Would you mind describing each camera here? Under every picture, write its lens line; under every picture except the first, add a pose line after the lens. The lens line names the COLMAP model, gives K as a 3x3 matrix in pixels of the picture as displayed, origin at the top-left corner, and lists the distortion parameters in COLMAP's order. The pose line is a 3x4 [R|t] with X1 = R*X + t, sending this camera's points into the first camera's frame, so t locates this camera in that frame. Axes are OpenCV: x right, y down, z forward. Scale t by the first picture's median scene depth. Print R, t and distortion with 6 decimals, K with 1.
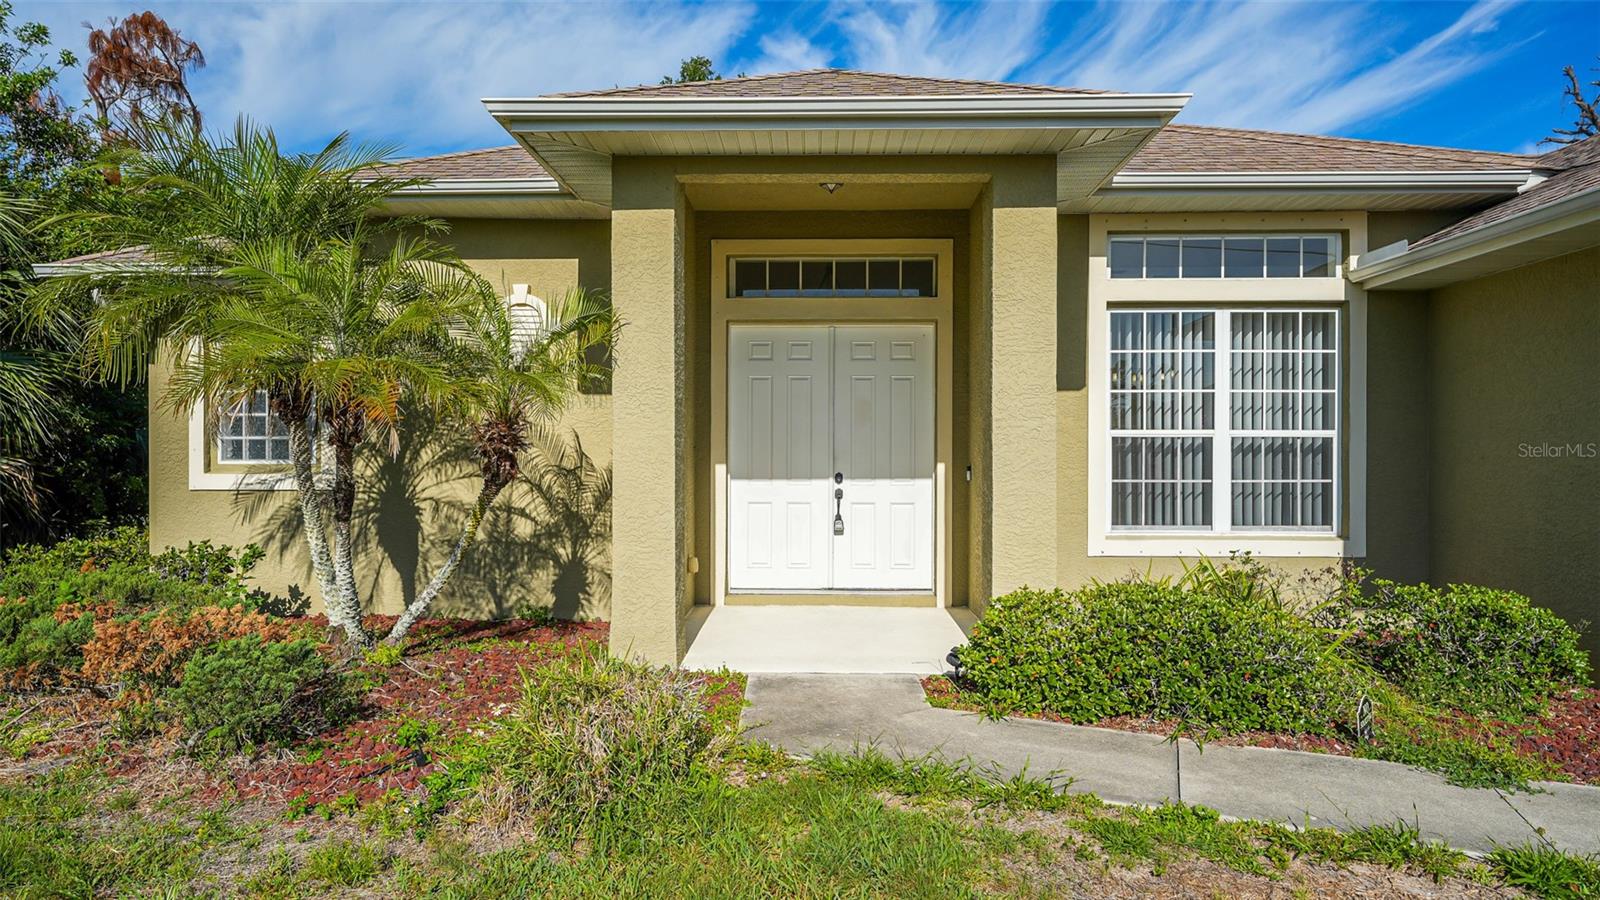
lens RADIAL K [[941.7, 0, 800.0], [0, 941.7, 450.0], [0, 0, 1]] dist [0.013592, -0.000699]
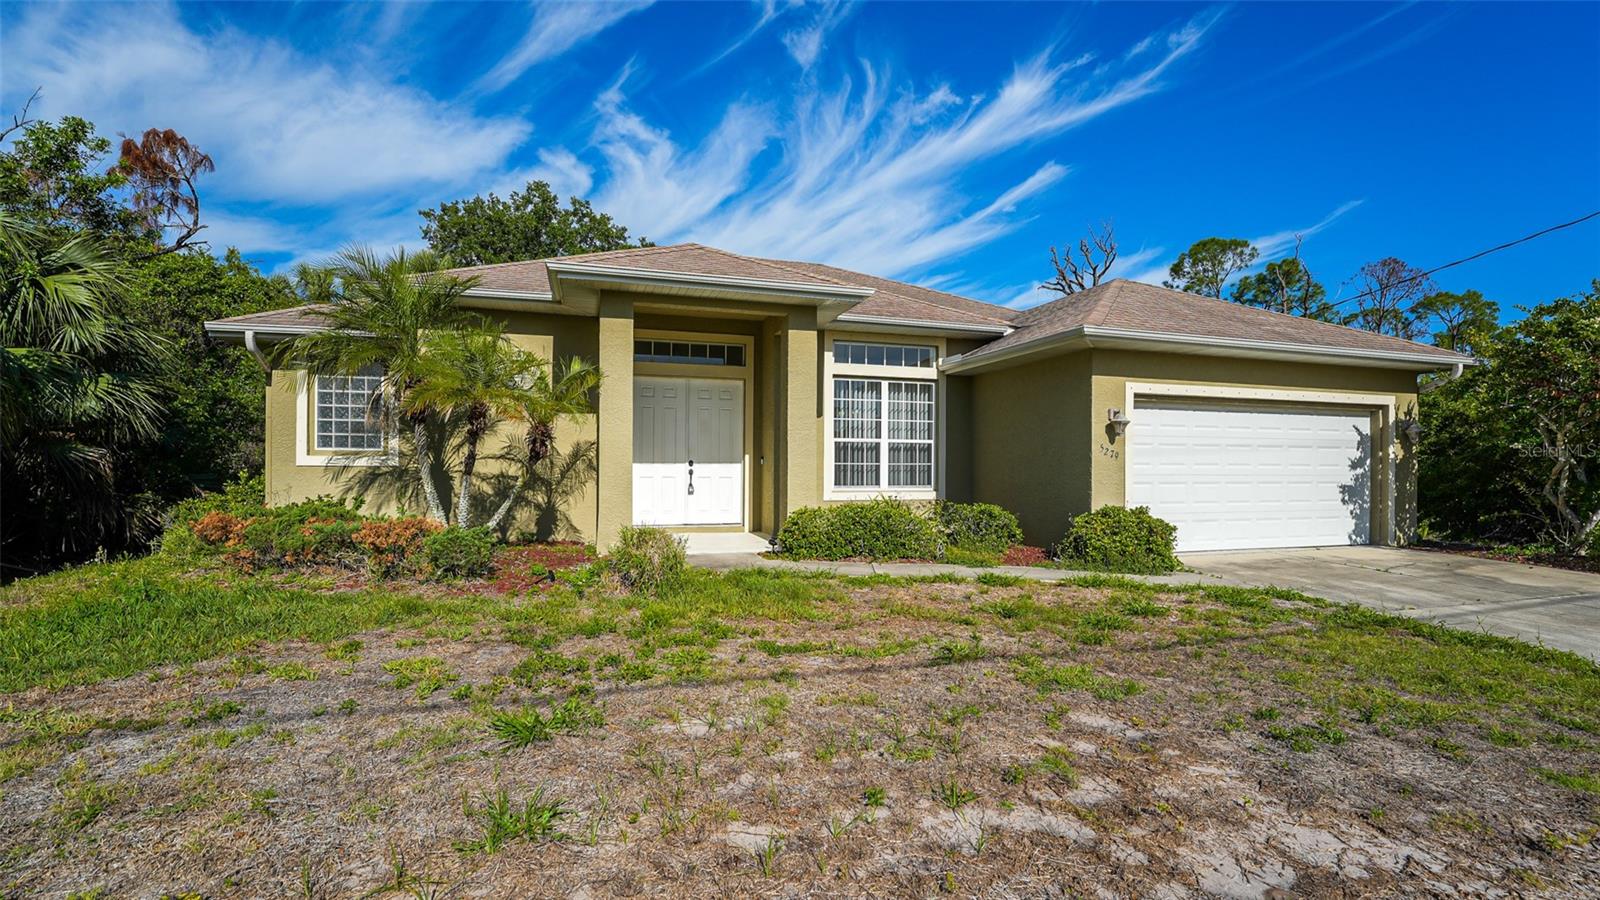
lens RADIAL K [[677.4, 0, 800.0], [0, 677.4, 450.0], [0, 0, 1]] dist [-0.011016, 0.000185]
pose [[0.950275, 0.011922, 0.311183, -0.186461], [-0.005431, 0.999749, -0.021715, 0.035782], [-0.311364, 0.018945, 0.950102, -0.343730]]
